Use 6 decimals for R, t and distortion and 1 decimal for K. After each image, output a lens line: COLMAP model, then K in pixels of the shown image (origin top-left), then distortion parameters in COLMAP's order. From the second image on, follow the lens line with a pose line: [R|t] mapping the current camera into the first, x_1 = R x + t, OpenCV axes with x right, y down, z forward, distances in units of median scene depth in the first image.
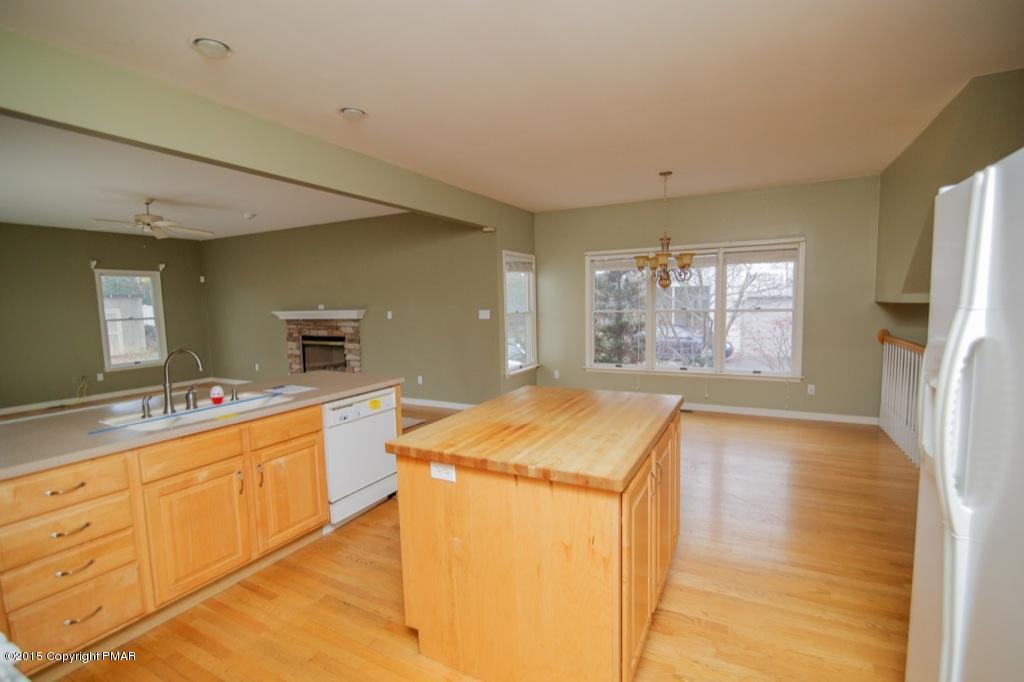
lens RADIAL K [[467.6, 0, 519.4], [0, 467.6, 341.7], [0, 0, 1]] dist [-0.018114, -0.000505]
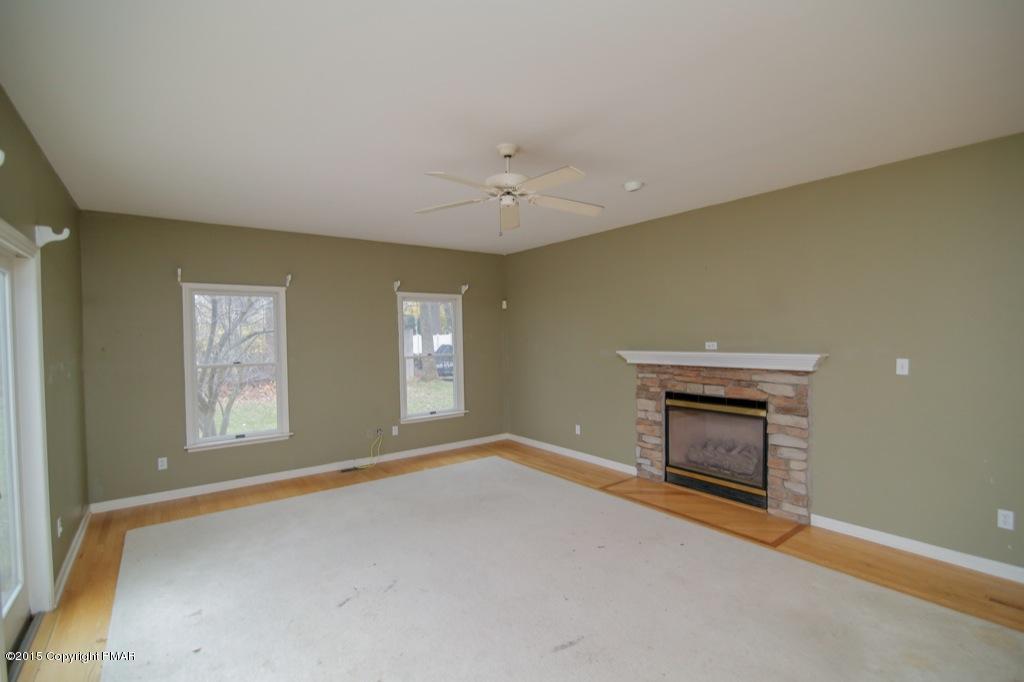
lens RADIAL K [[467.6, 0, 519.4], [0, 467.6, 341.7], [0, 0, 1]] dist [-0.018114, -0.000505]
pose [[0.909076, 0.013532, -0.416410, -0.402324], [-0.041062, 0.997516, -0.057229, -0.036083], [0.414601, 0.069125, 0.907374, 0.370696]]
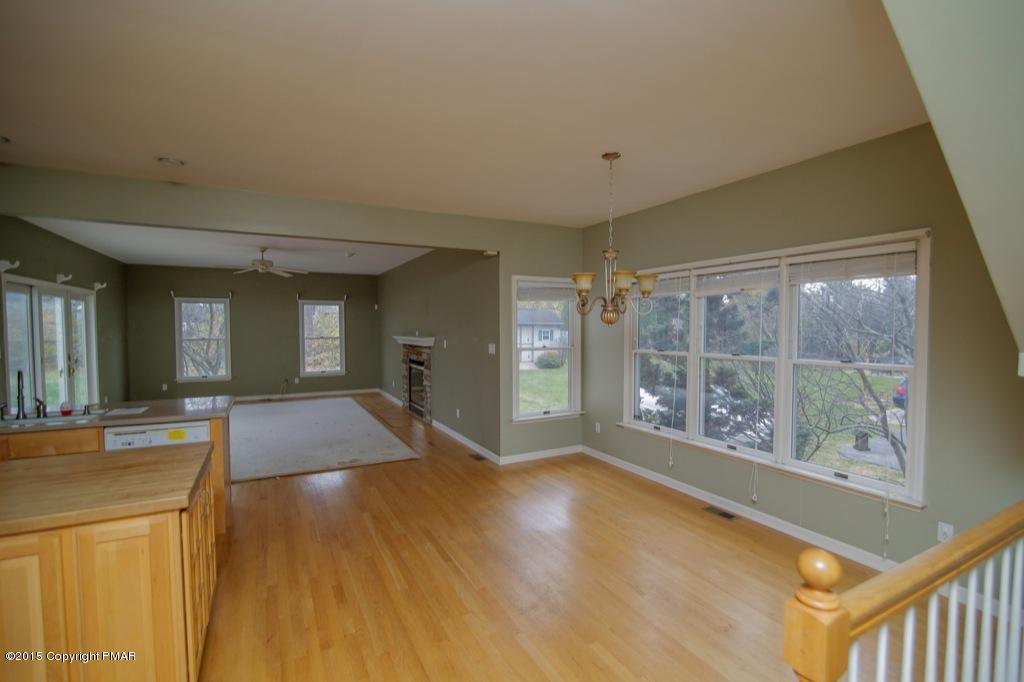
lens RADIAL K [[467.6, 0, 519.4], [0, 467.6, 341.7], [0, 0, 1]] dist [-0.018114, -0.000505]
pose [[0.825593, 0.039094, -0.562909, 0.379680], [-0.067494, 0.997277, -0.029730, -0.039569], [0.560214, 0.062538, 0.825984, 0.243966]]
